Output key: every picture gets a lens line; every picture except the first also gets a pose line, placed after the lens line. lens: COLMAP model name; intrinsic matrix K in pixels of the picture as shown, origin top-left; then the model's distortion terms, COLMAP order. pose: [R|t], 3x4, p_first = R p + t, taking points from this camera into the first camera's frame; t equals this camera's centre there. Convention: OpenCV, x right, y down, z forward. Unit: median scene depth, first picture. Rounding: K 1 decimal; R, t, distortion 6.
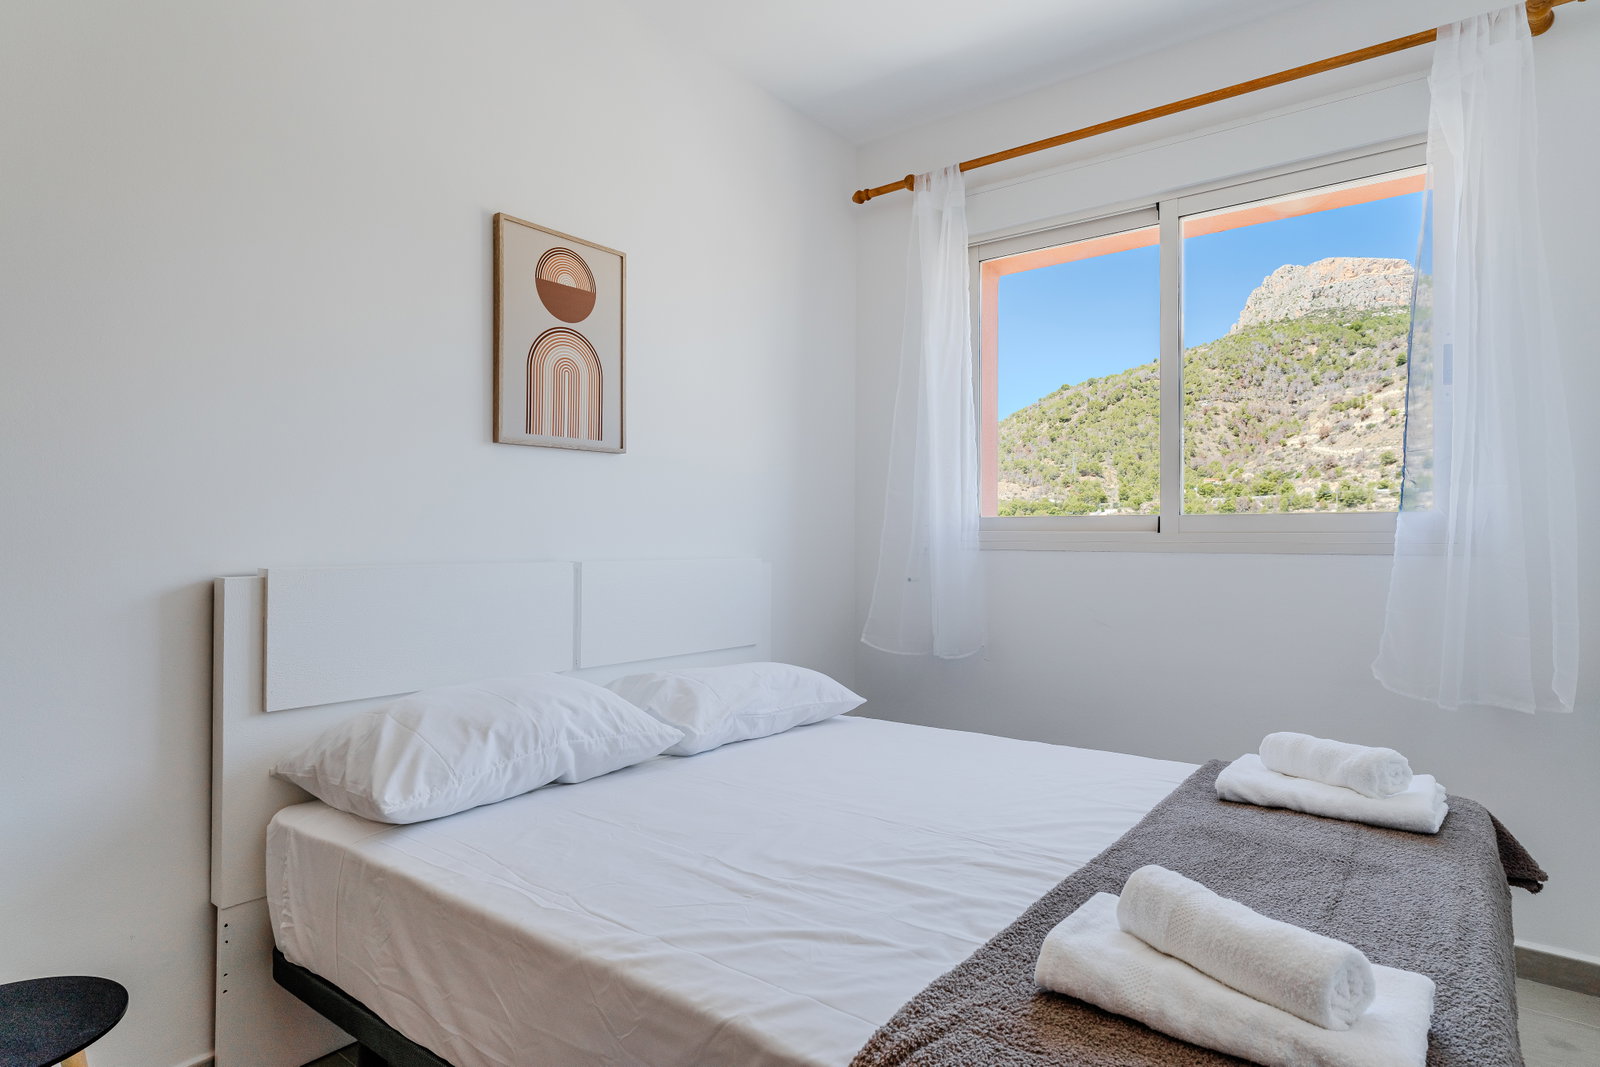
lens RADIAL K [[867.8, 0, 793.7], [0, 867.8, 526.2], [0, 0, 1]] dist [-0.007909, 0.008085]
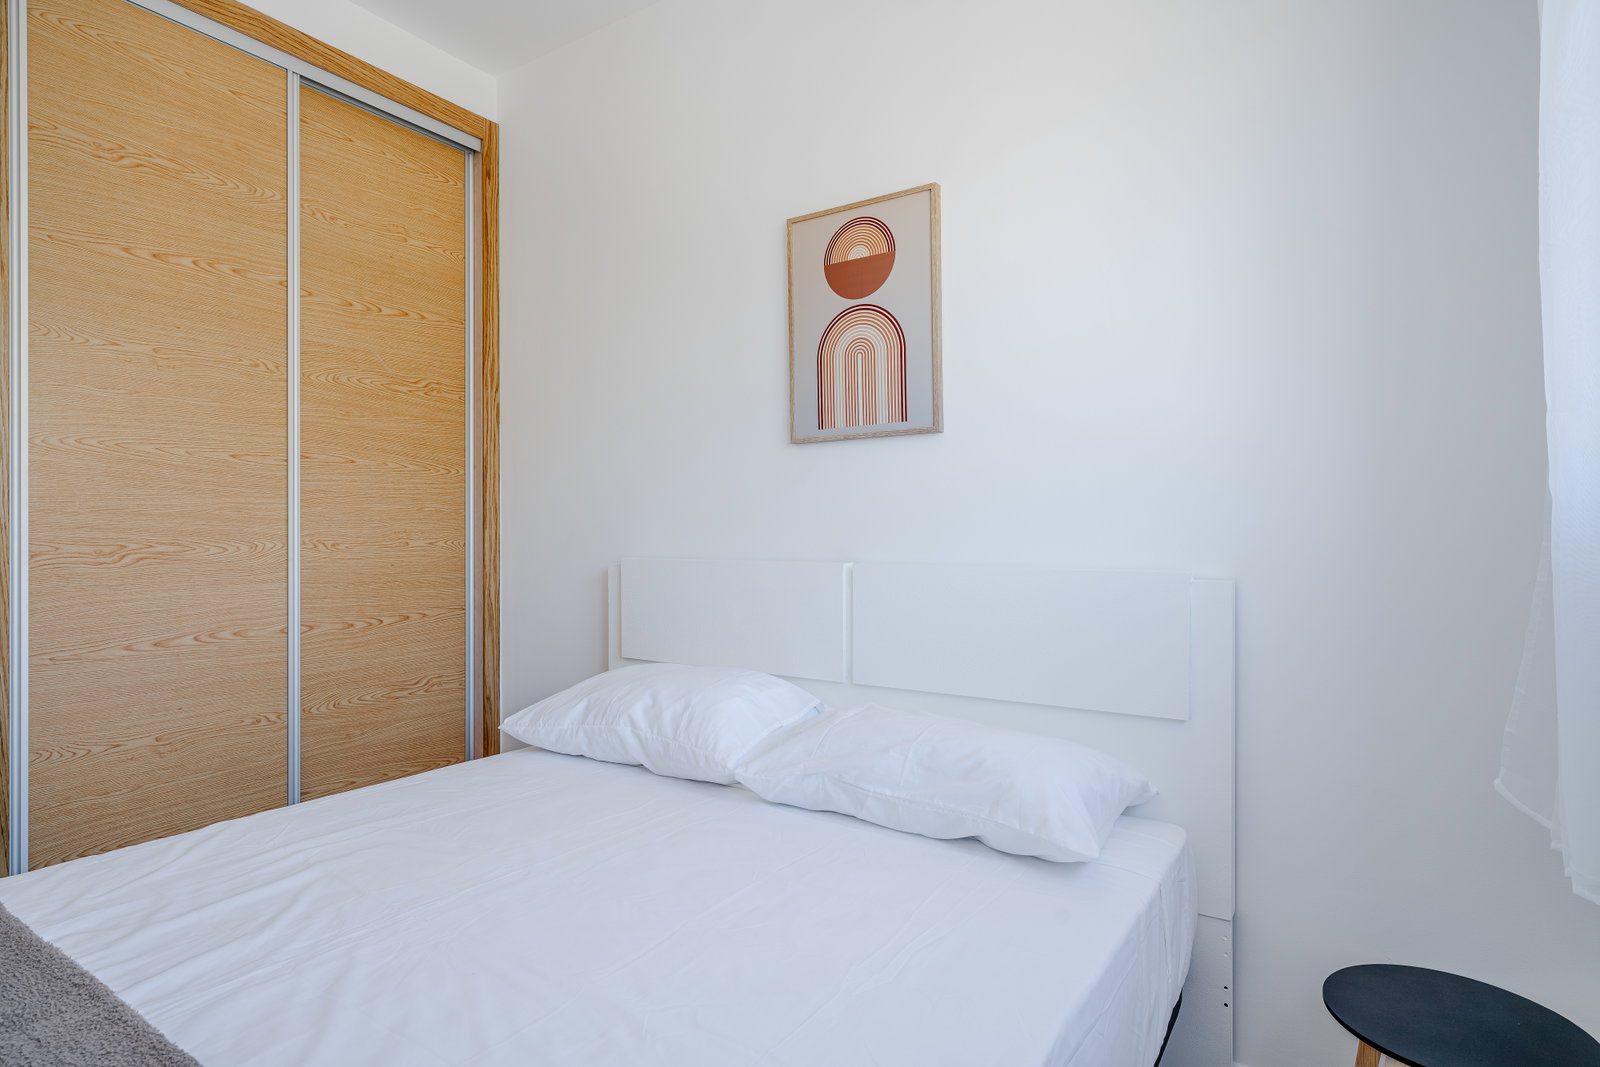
lens RADIAL K [[867.8, 0, 793.7], [0, 867.8, 526.2], [0, 0, 1]] dist [-0.007909, 0.008085]
pose [[0.101529, -0.015908, -0.994705, 0.628552], [0.019576, 0.999710, -0.013990, 0.013752], [0.994640, -0.018052, 0.101811, 0.835767]]
